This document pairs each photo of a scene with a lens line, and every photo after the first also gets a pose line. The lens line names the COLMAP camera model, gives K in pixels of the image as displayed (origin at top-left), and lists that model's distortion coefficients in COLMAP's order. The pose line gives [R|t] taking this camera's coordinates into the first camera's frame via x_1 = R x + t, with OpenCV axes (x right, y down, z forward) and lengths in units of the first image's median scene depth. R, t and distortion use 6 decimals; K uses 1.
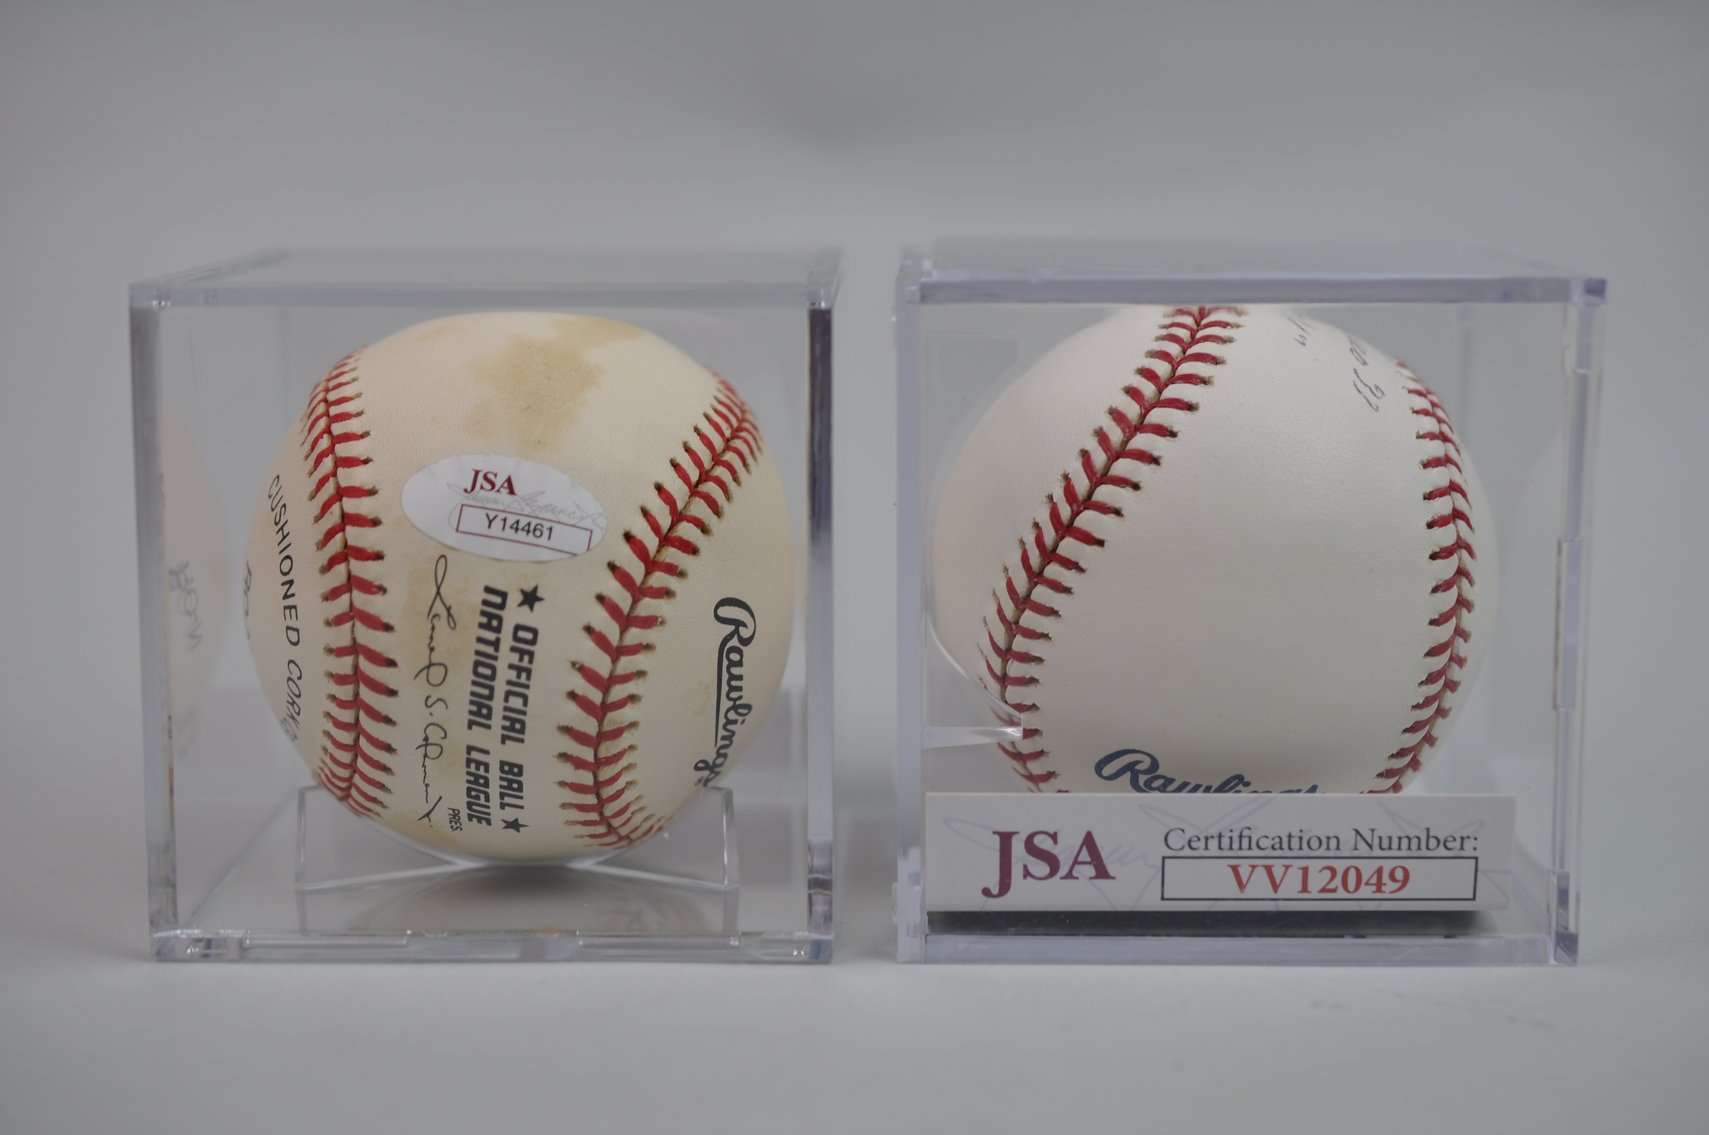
lens RADIAL K [[3340.4, 0, 851.0], [0, 3340.4, 561.4], [0, 0, 1]] dist [0.323318, 0.000000]
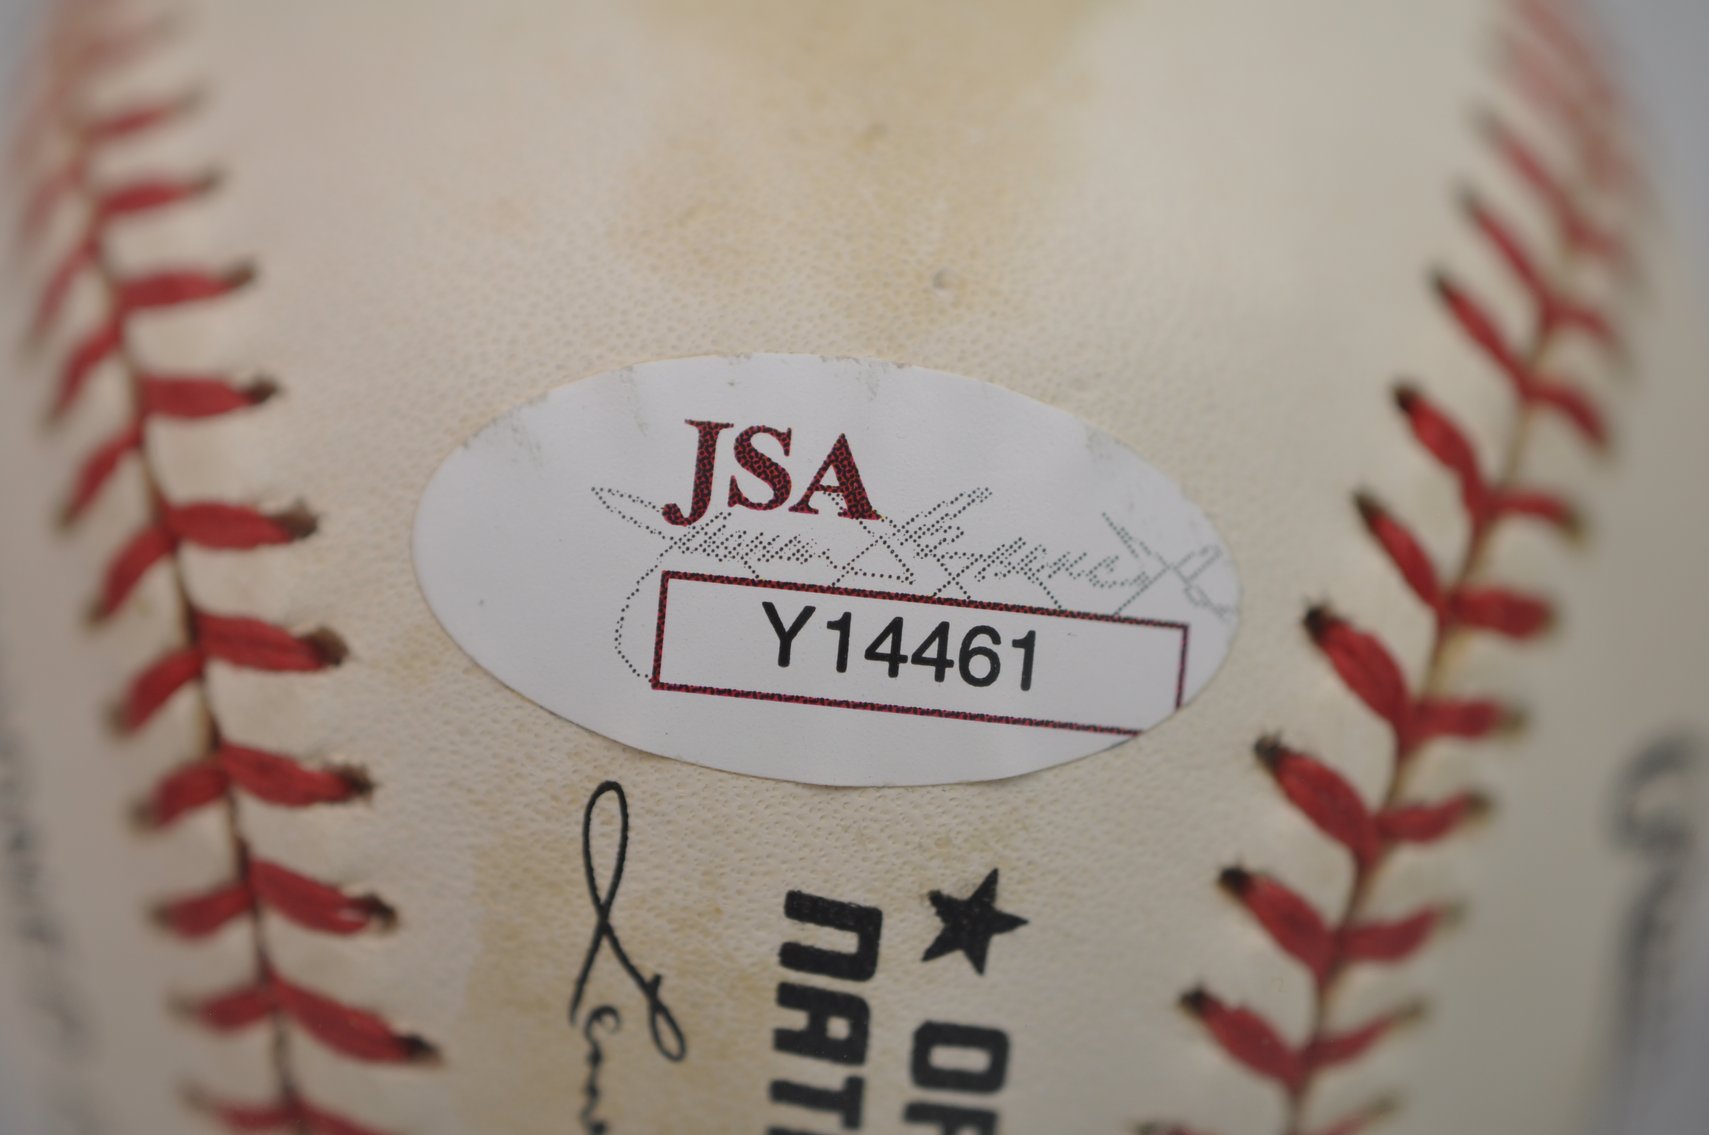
lens RADIAL K [[3340.4, 0, 853.4], [0, 3340.4, 565.4], [0, 0, 1]] dist [0.323318, 0.000000]
pose [[0.996570, -0.082660, 0.003882, -0.102792], [0.079684, 0.971239, 0.224375, -0.071690], [-0.022317, -0.223297, 0.974495, 0.758217]]
